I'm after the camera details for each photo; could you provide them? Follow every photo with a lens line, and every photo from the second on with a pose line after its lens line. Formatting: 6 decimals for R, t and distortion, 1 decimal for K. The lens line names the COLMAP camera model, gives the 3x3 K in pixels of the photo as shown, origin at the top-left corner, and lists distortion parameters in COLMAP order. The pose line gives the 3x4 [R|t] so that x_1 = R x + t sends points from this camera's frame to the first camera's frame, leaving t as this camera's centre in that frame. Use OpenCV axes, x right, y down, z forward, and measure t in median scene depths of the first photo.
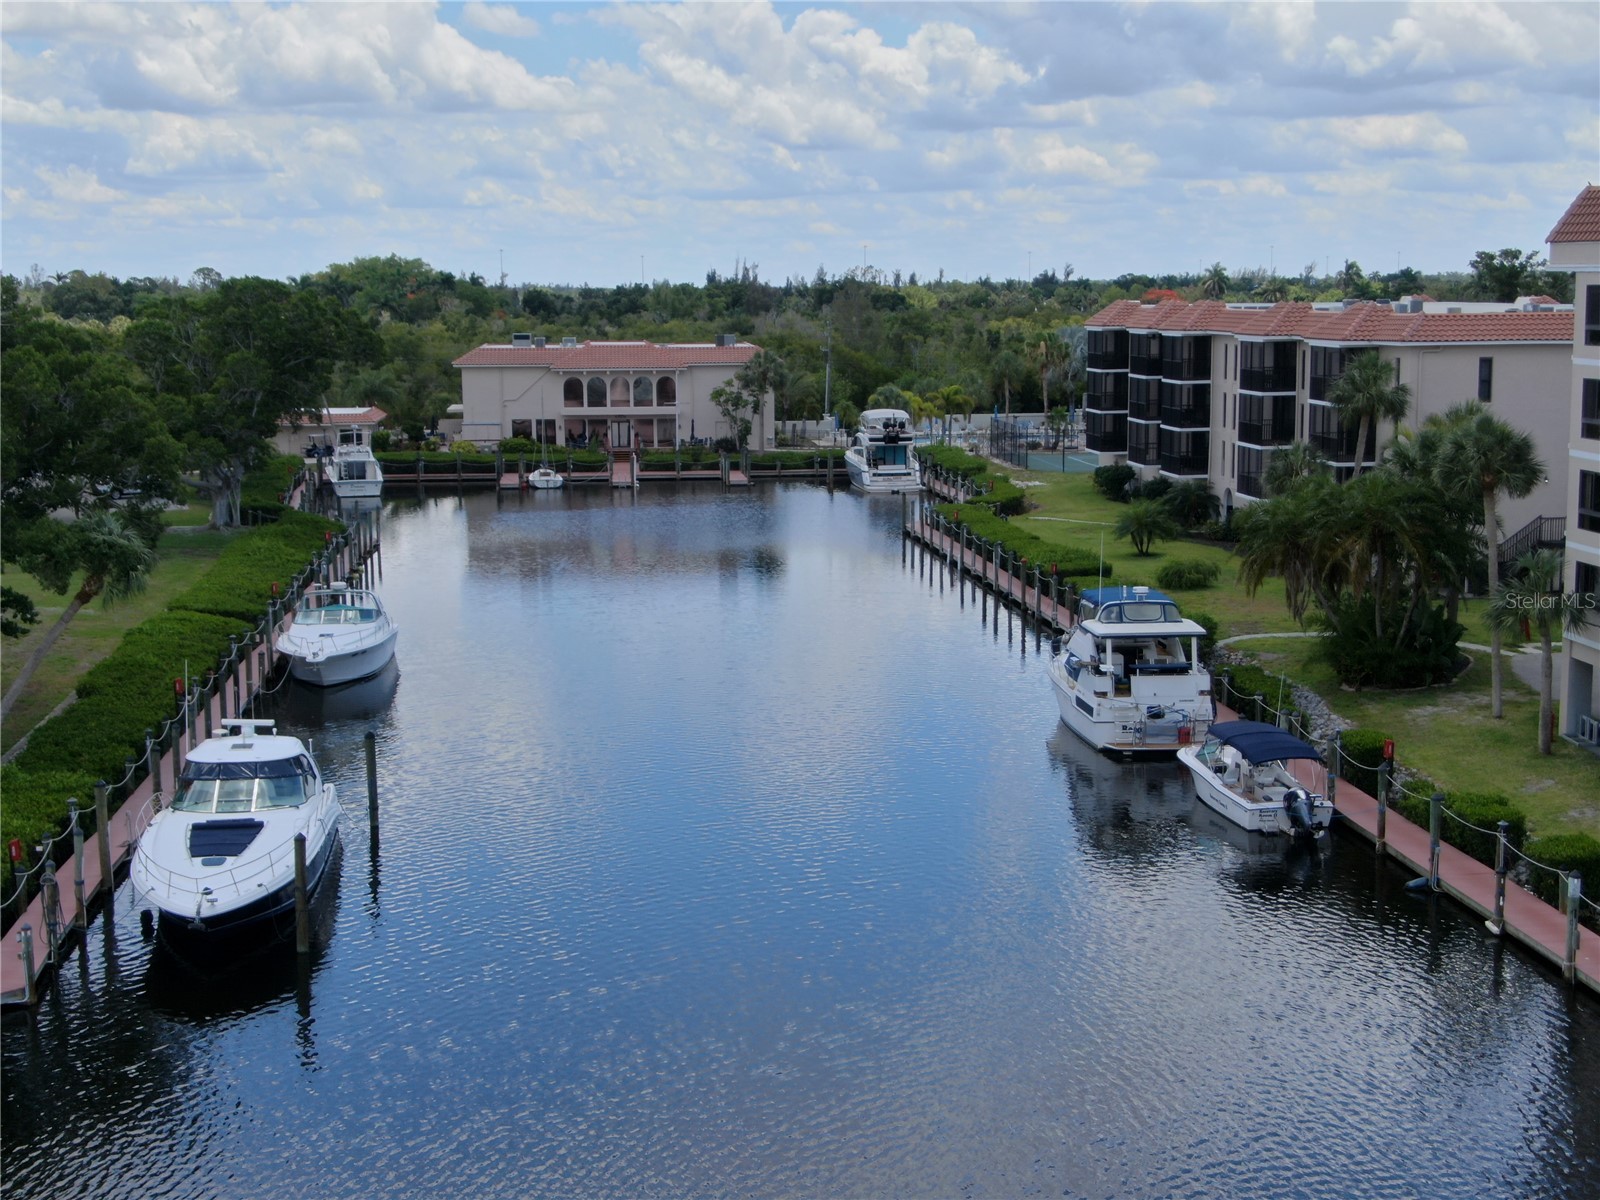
lens RADIAL K [[2270.6, 0, 796.4], [0, 2270.6, 599.0], [0, 0, 1]] dist [0.188631, 0.000000]
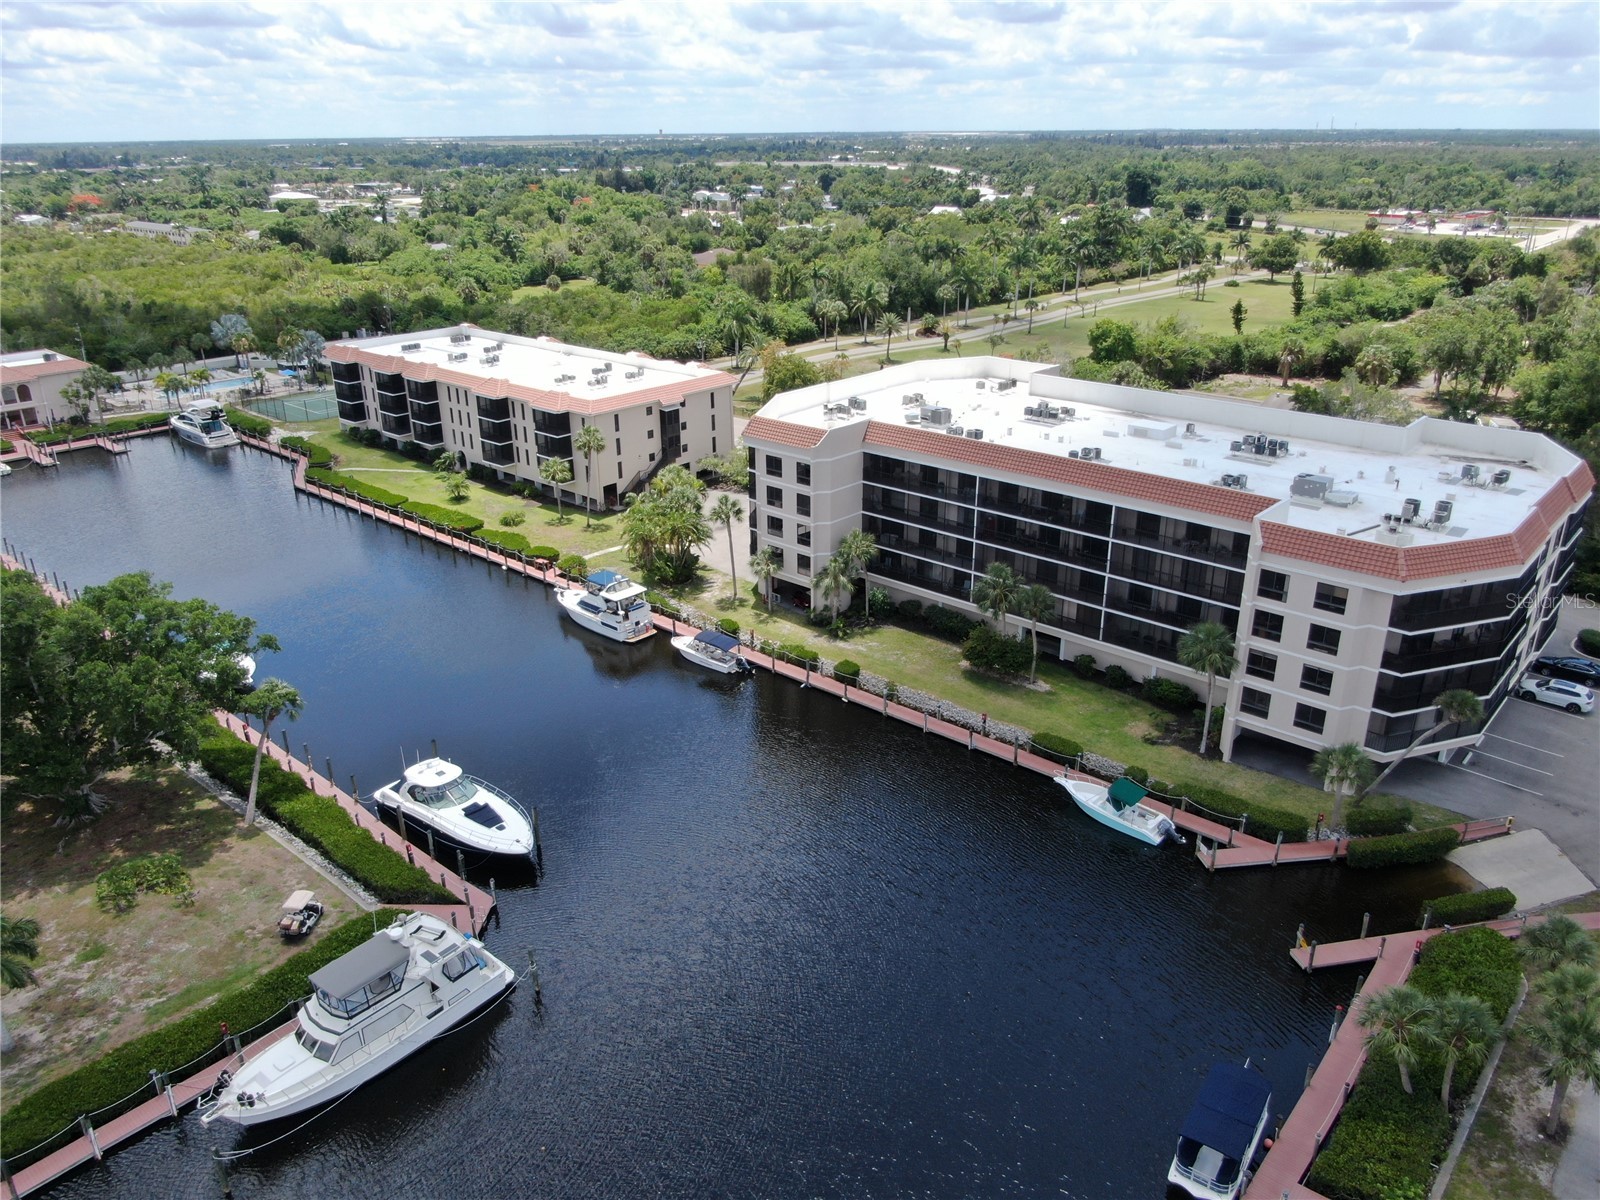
lens RADIAL K [[1148.0, 0, 801.1], [0, 1148.0, 602.7], [0, 0, 1]] dist [0.017103, 0.002078]
pose [[0.738702, -0.258207, 0.622615, -0.325927], [0.096254, 0.954660, 0.281709, -0.204246], [-0.667124, -0.148170, 0.730062, -0.069151]]
